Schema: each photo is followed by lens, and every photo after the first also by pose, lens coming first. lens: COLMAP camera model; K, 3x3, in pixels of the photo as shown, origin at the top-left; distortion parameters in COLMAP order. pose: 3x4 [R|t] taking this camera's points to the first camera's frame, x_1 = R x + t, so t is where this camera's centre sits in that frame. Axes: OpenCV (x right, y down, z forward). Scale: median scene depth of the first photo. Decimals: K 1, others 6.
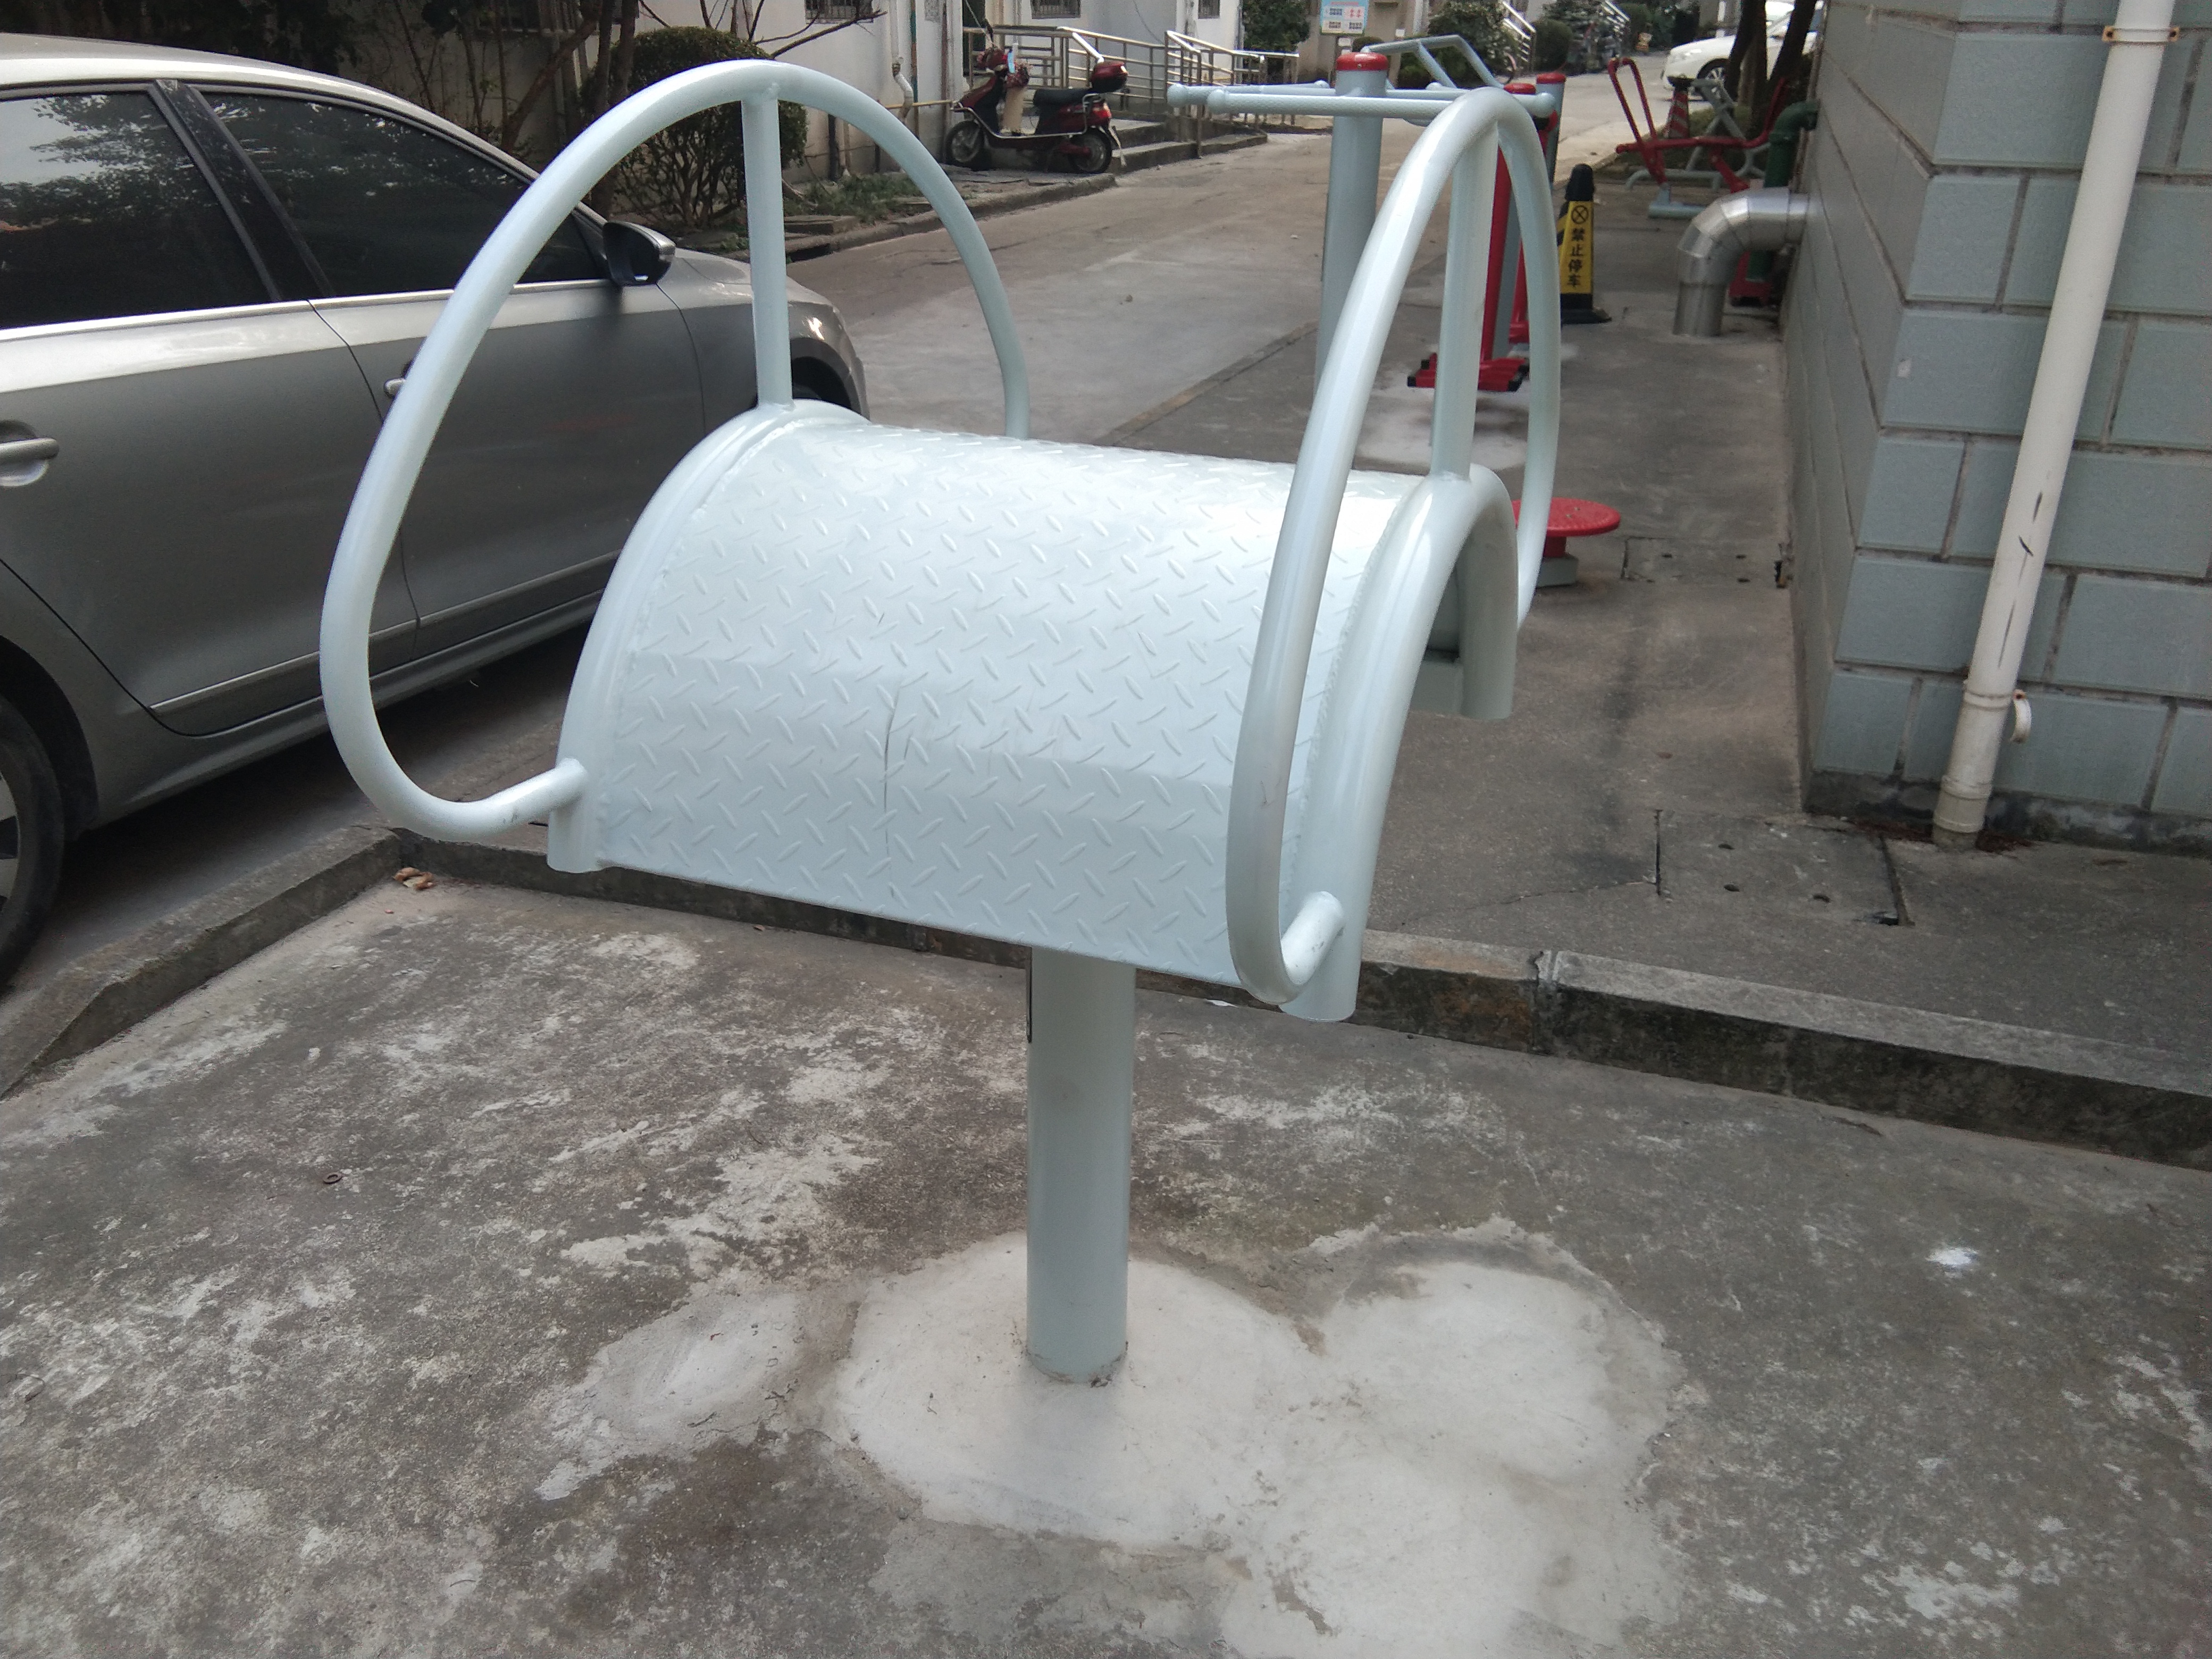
lens RADIAL K [[1775.6, 0, 1095.6], [0, 1775.6, 746.9], [0, 0, 1]] dist [0.098171, -0.129522]
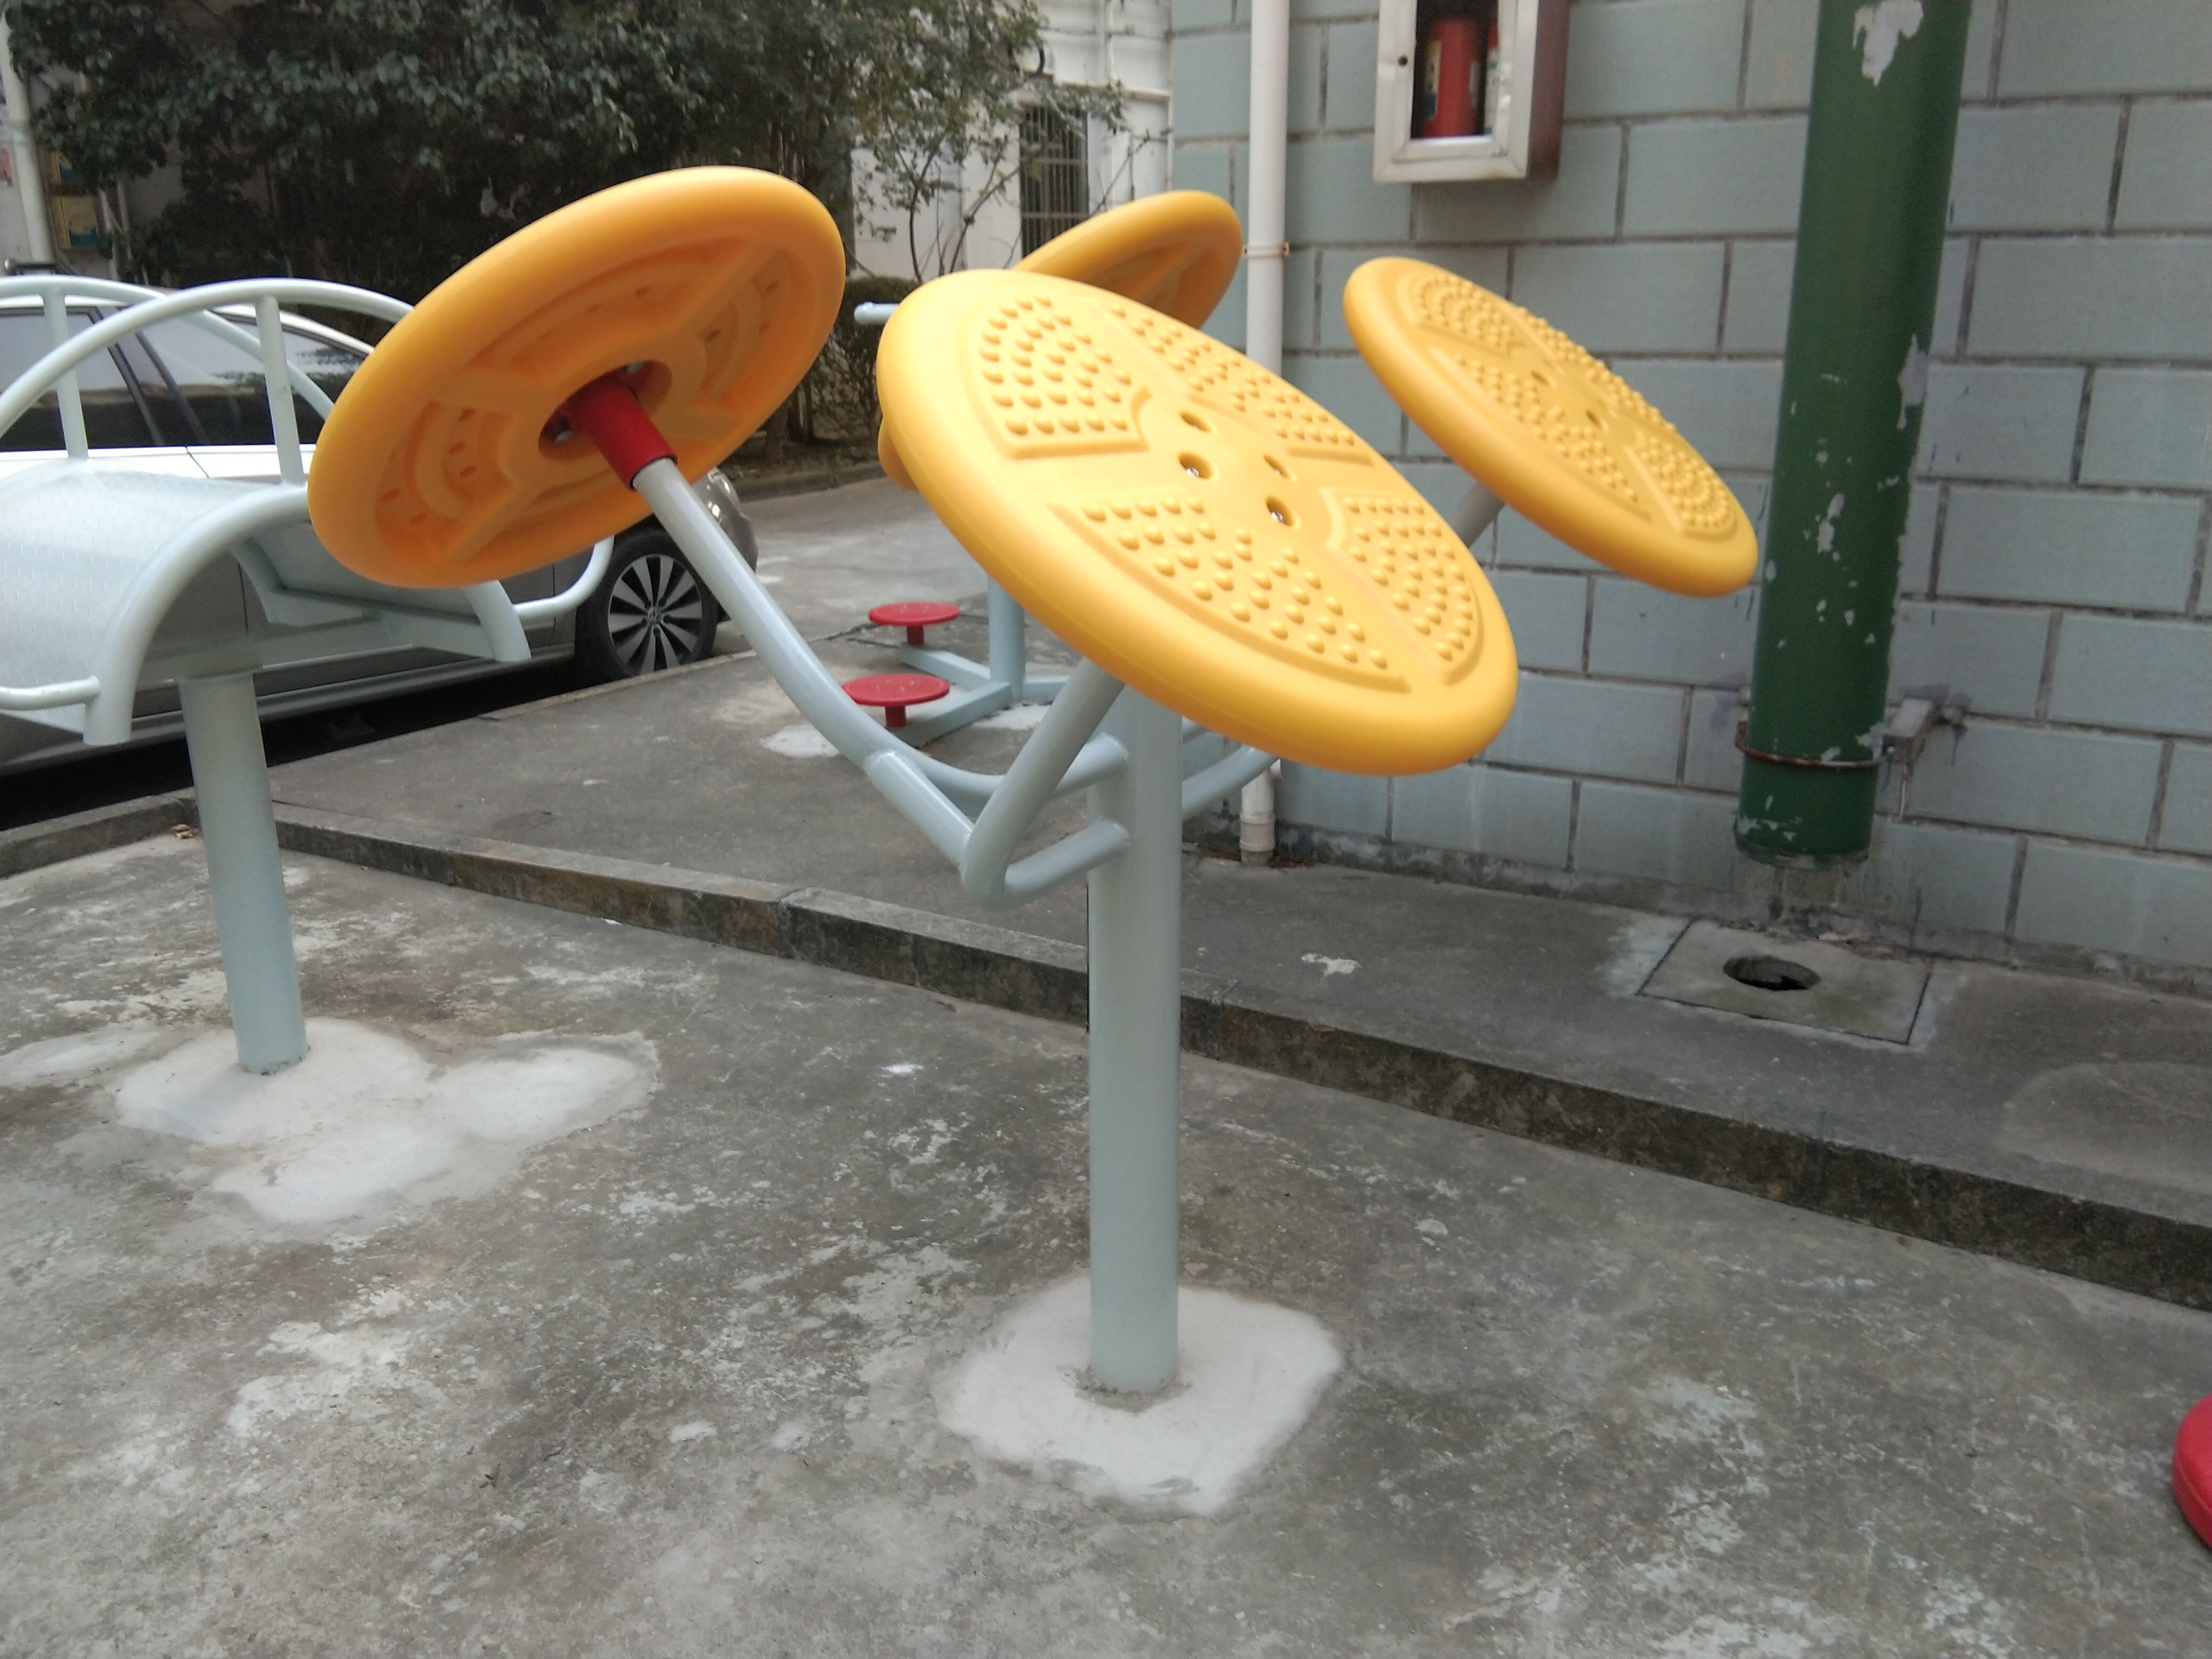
lens RADIAL K [[1775.6, 0, 1125.0], [0, 1775.6, 784.0], [0, 0, 1]] dist [0.098171, -0.129522]
pose [[0.974953, 0.037959, -0.219147, 0.849048], [-0.062143, 0.992577, -0.104538, 0.174729], [0.213552, 0.115538, 0.970075, -0.320325]]
